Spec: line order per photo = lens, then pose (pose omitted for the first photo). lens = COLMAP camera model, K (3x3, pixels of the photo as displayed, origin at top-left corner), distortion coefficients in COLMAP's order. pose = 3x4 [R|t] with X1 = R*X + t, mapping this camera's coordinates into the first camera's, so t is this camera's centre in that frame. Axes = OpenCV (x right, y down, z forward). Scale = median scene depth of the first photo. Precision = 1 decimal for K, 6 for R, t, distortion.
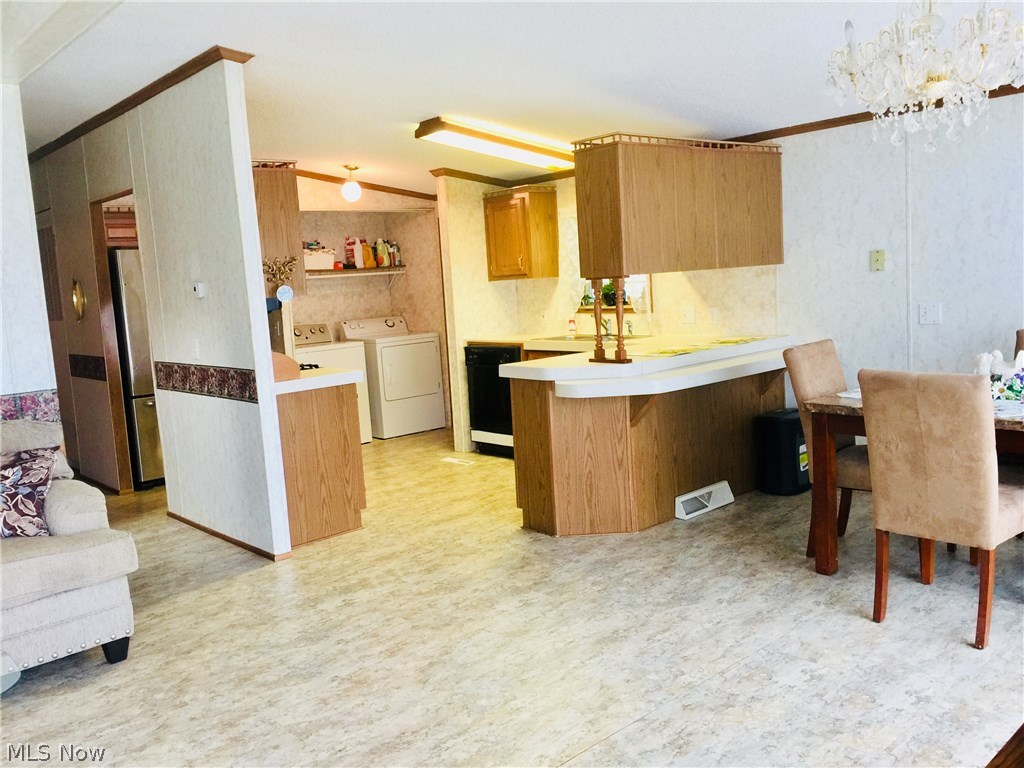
lens RADIAL K [[869.7, 0, 506.5], [0, 869.7, 376.9], [0, 0, 1]] dist [0.077100, -0.103489]
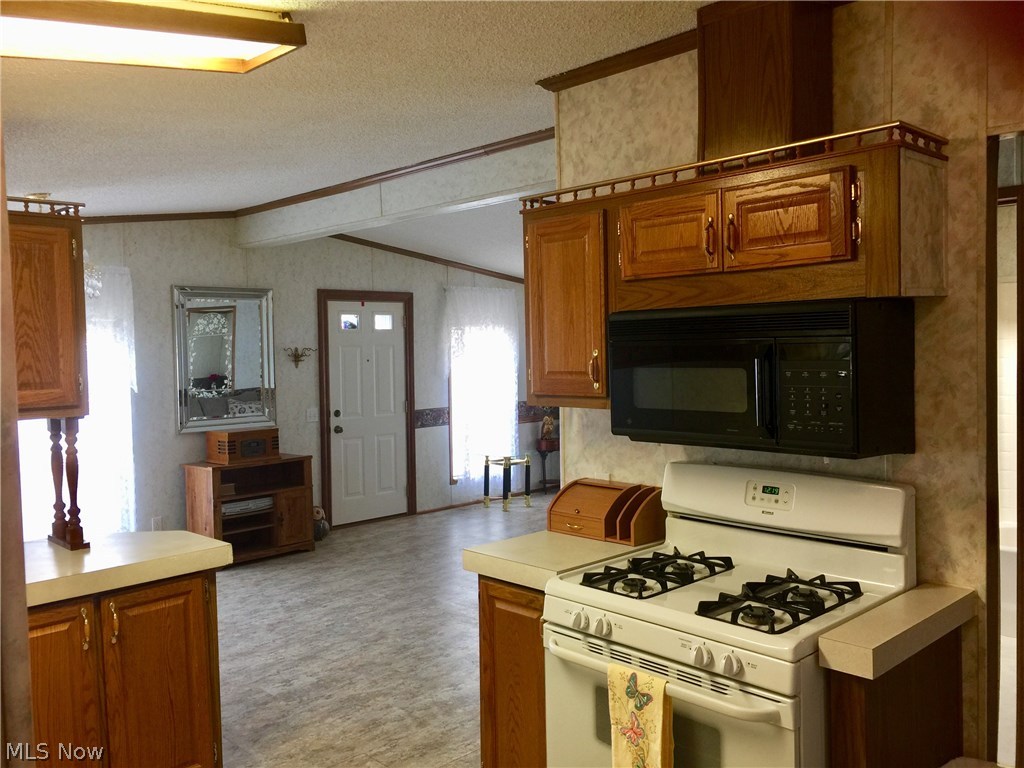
lens RADIAL K [[869.7, 0, 507.9], [0, 869.7, 383.0], [0, 0, 1]] dist [0.077100, -0.103489]
pose [[-0.995352, 0.084818, -0.045613, -0.179456], [0.076305, 0.983540, 0.163789, -0.207161], [0.058755, 0.159547, -0.985440, 1.559953]]
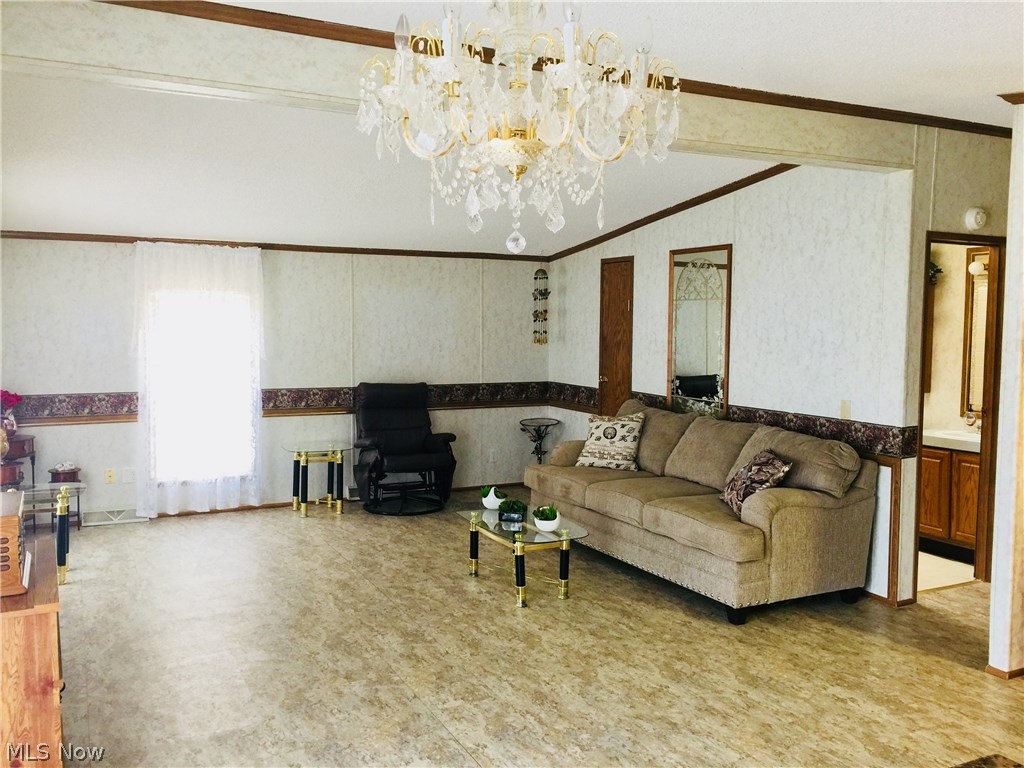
lens RADIAL K [[869.7, 0, 508.4], [0, 869.7, 378.1], [0, 0, 1]] dist [0.077100, -0.103489]
pose [[-0.258989, 0.125317, -0.957716, 0.610796], [-0.107261, 0.981683, 0.157459, -0.149961], [0.959906, 0.143506, -0.240804, 0.658535]]
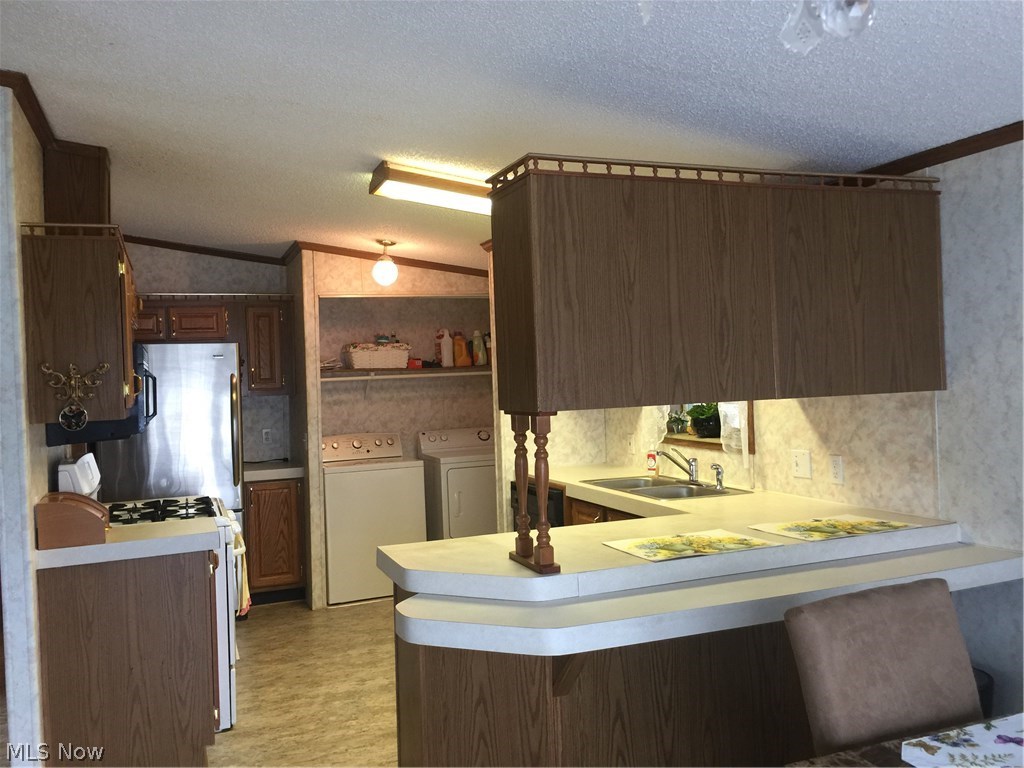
lens RADIAL K [[869.7, 0, 518.2], [0, 869.7, 381.5], [0, 0, 1]] dist [0.077100, -0.103489]
pose [[0.942958, 0.028825, -0.331661, 0.272719], [-0.059101, 0.994914, -0.081564, -0.081717], [0.327623, 0.096513, 0.939866, 0.439723]]
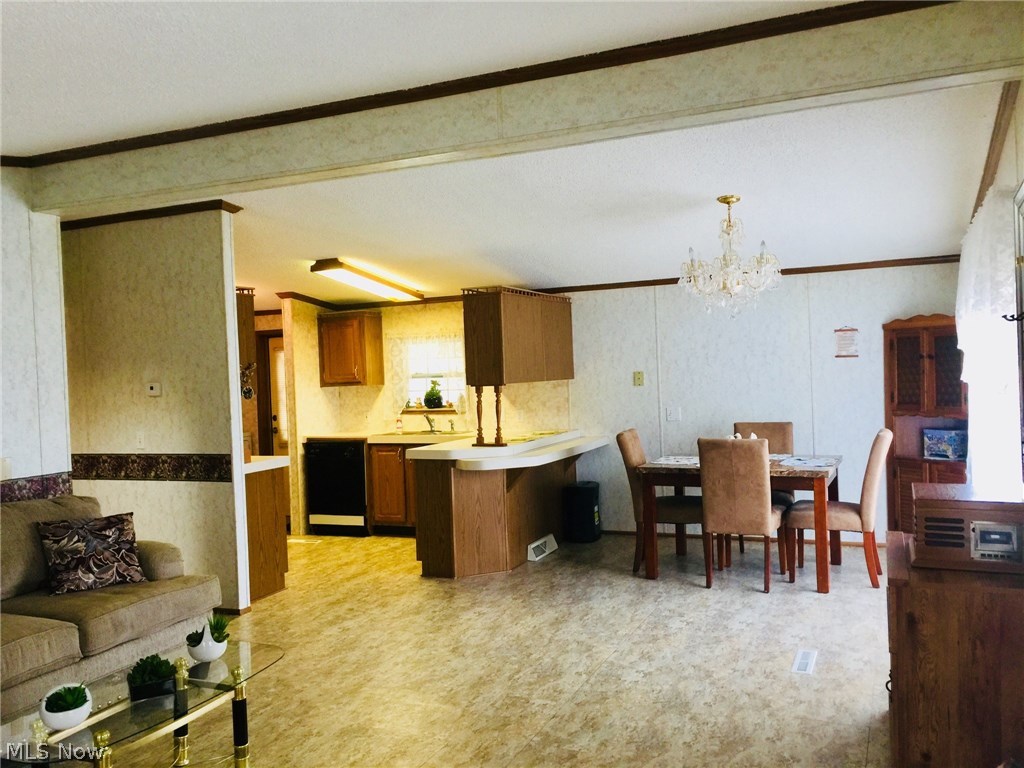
lens RADIAL K [[869.7, 0, 514.3], [0, 869.7, 386.4], [0, 0, 1]] dist [0.077100, -0.103489]
pose [[0.908502, 0.020846, 0.417361, -0.398246], [0.028700, 0.993284, -0.112086, 0.042160], [-0.416894, 0.113808, 0.901802, -0.254402]]
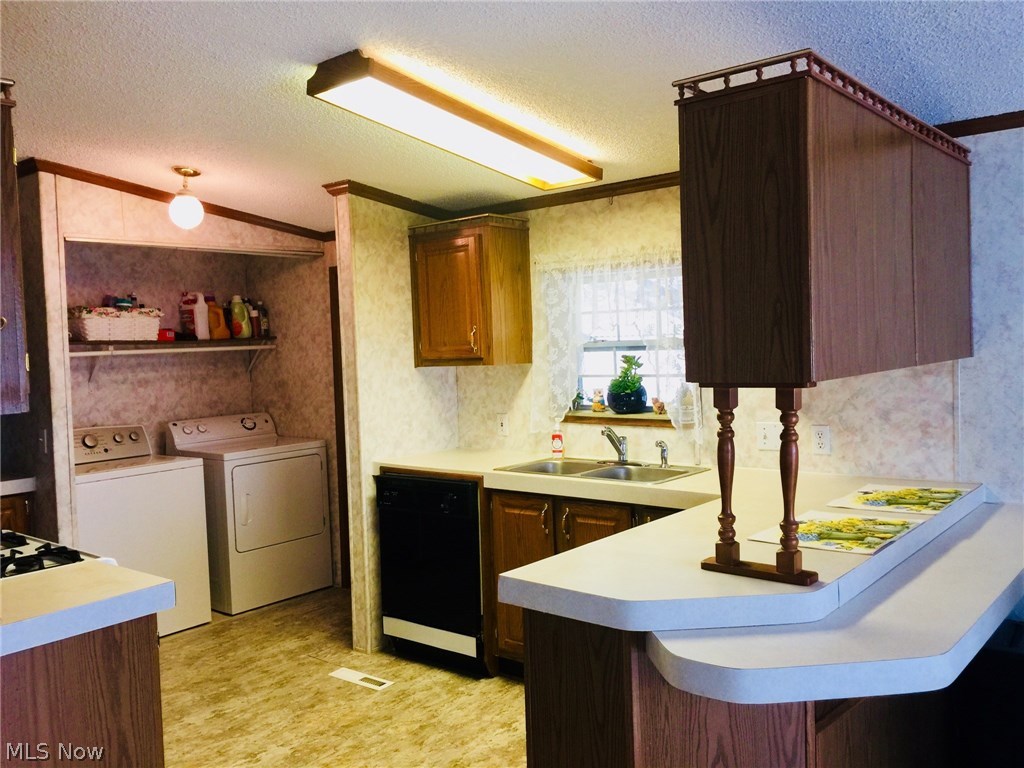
lens RADIAL K [[869.7, 0, 515.2], [0, 869.7, 382.4], [0, 0, 1]] dist [0.077100, -0.103489]
pose [[0.987187, 0.018424, 0.158502, -0.069811], [-0.006329, 0.997051, -0.076475, -0.074726], [-0.159443, 0.074492, 0.984393, 0.543524]]
